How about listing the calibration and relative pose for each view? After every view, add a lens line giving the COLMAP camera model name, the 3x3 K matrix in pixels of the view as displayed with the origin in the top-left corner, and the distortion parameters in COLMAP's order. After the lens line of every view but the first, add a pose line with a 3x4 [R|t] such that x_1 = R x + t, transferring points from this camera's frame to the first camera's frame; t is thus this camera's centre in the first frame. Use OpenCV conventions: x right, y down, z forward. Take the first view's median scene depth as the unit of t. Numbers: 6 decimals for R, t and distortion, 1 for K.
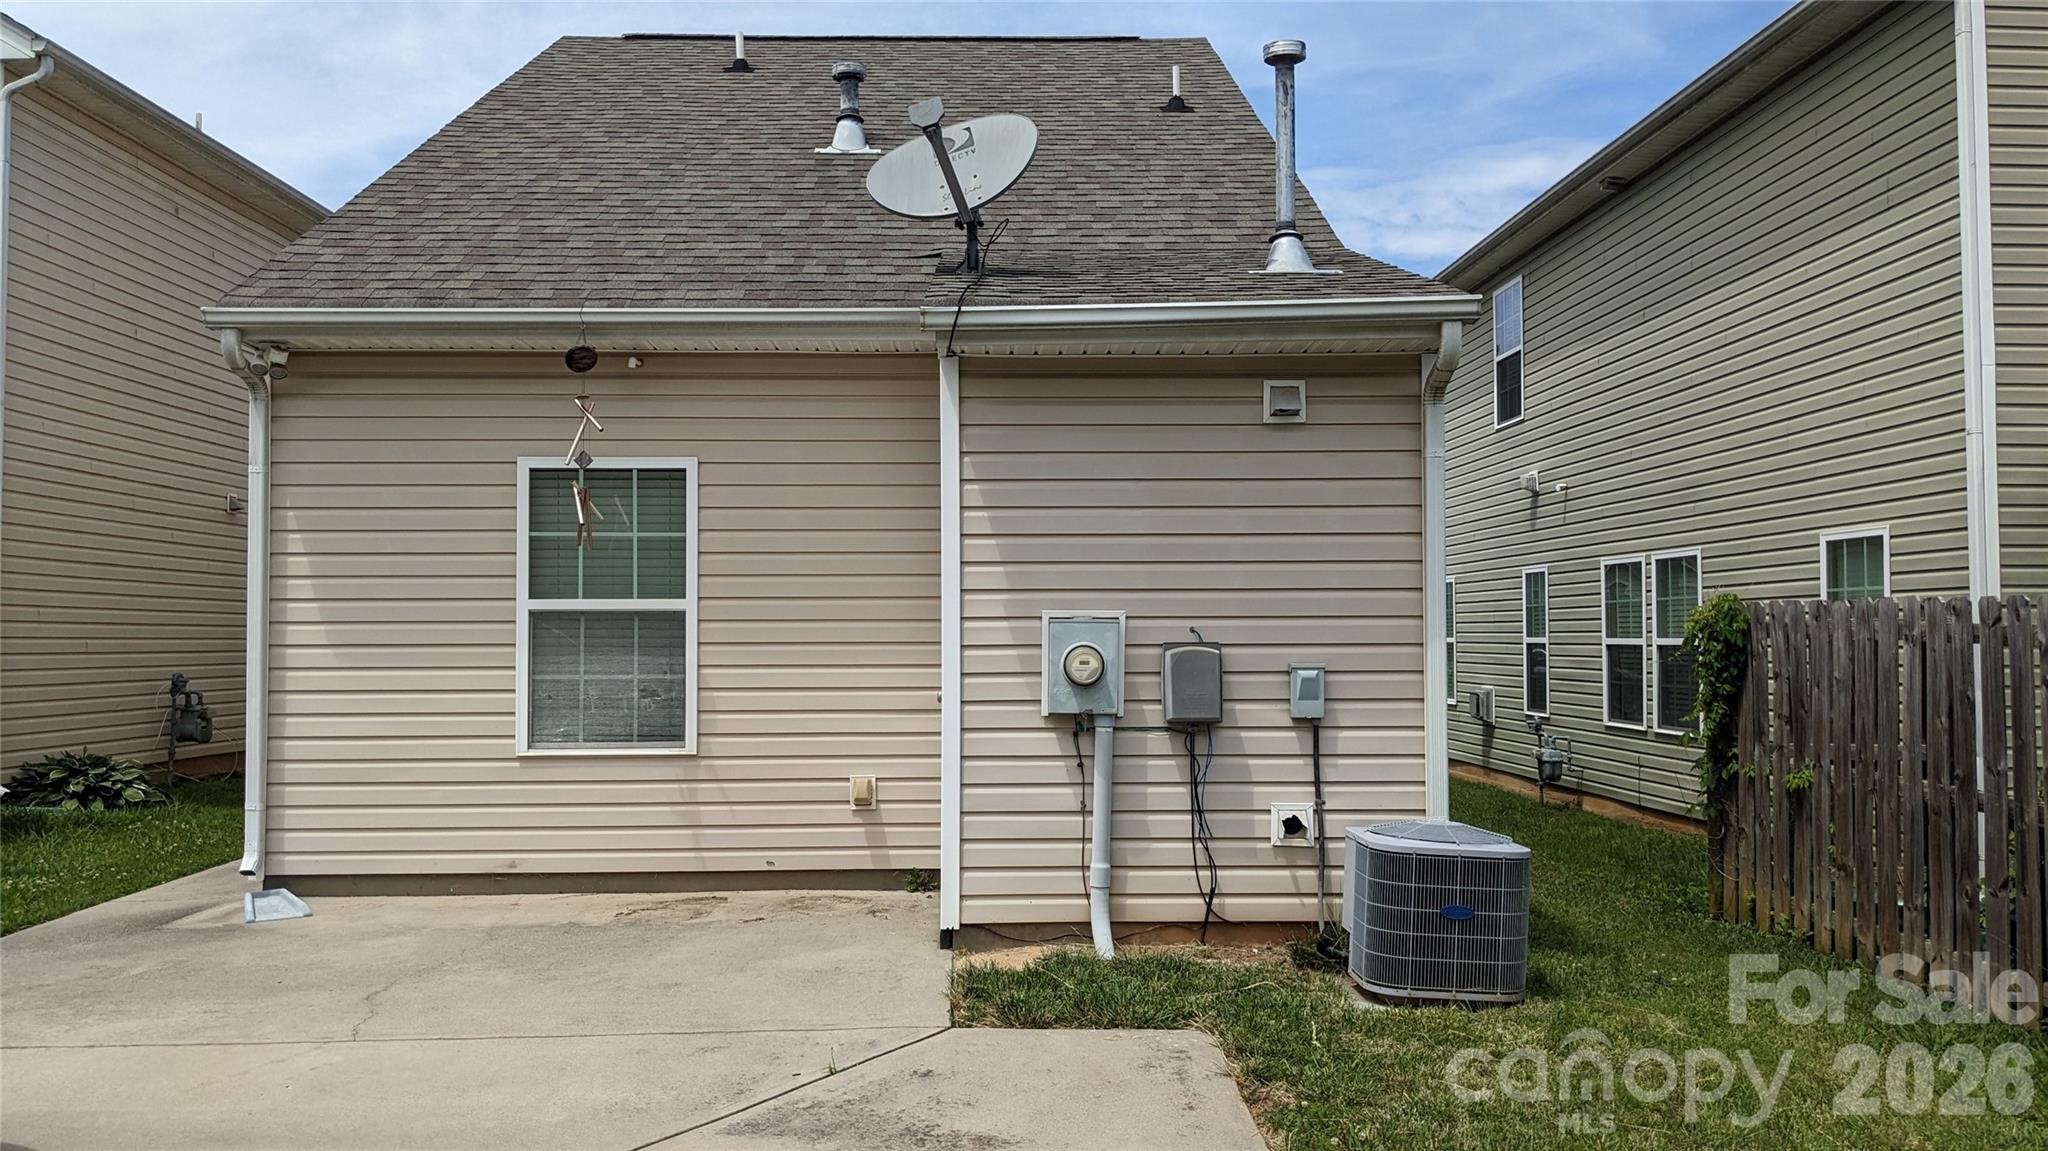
lens RADIAL K [[1618.6, 0, 1015.8], [0, 1618.6, 586.7], [0, 0, 1]] dist [0.063512, -0.108178]
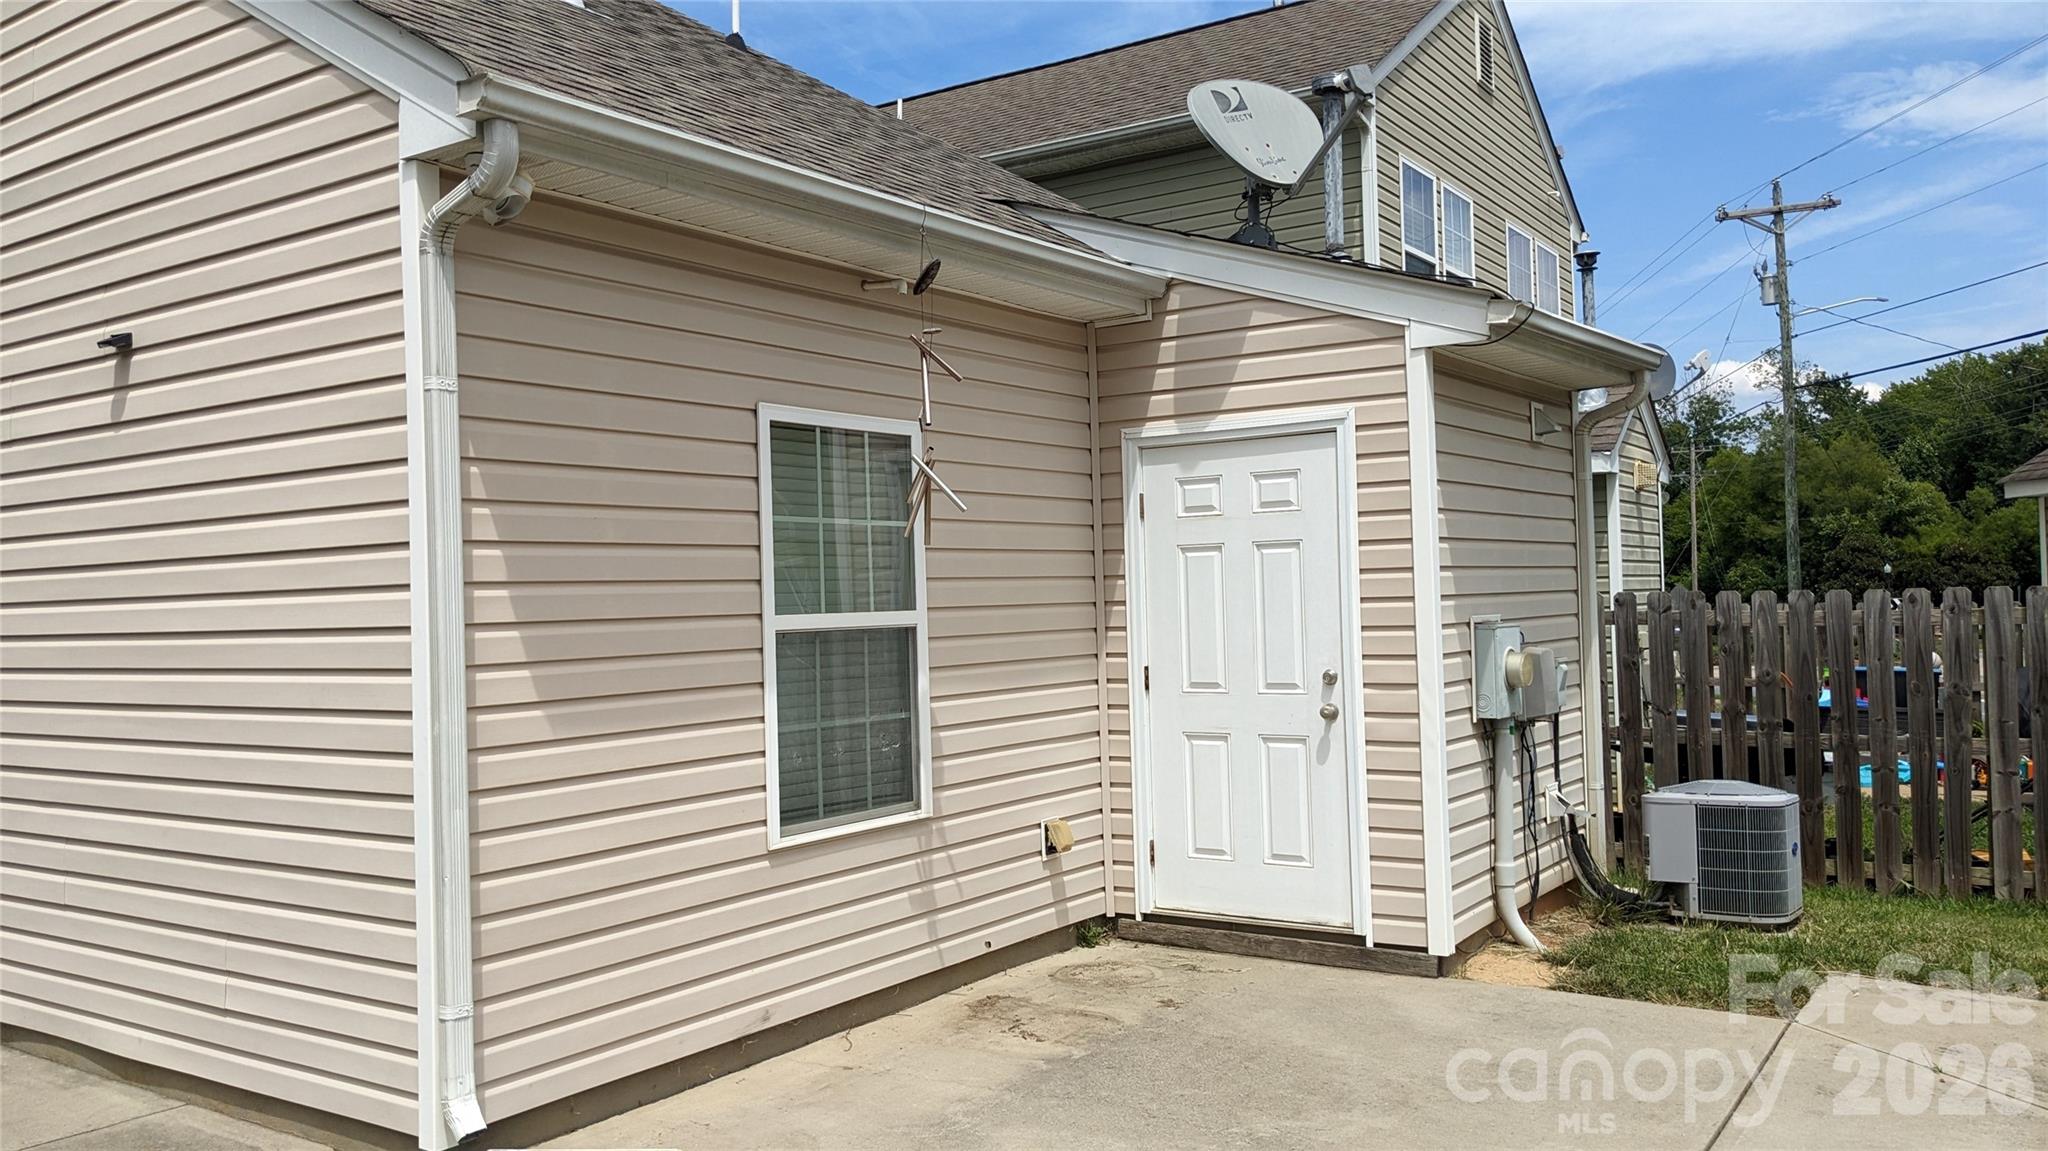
lens RADIAL K [[1618.6, 0, 1012.5], [0, 1618.6, 562.4], [0, 0, 1]] dist [0.063512, -0.108178]
pose [[0.586695, 0.005569, 0.809789, -0.785263], [-0.000142, 0.999977, -0.006774, -0.009626], [-0.809808, 0.003859, 0.586683, 0.526949]]
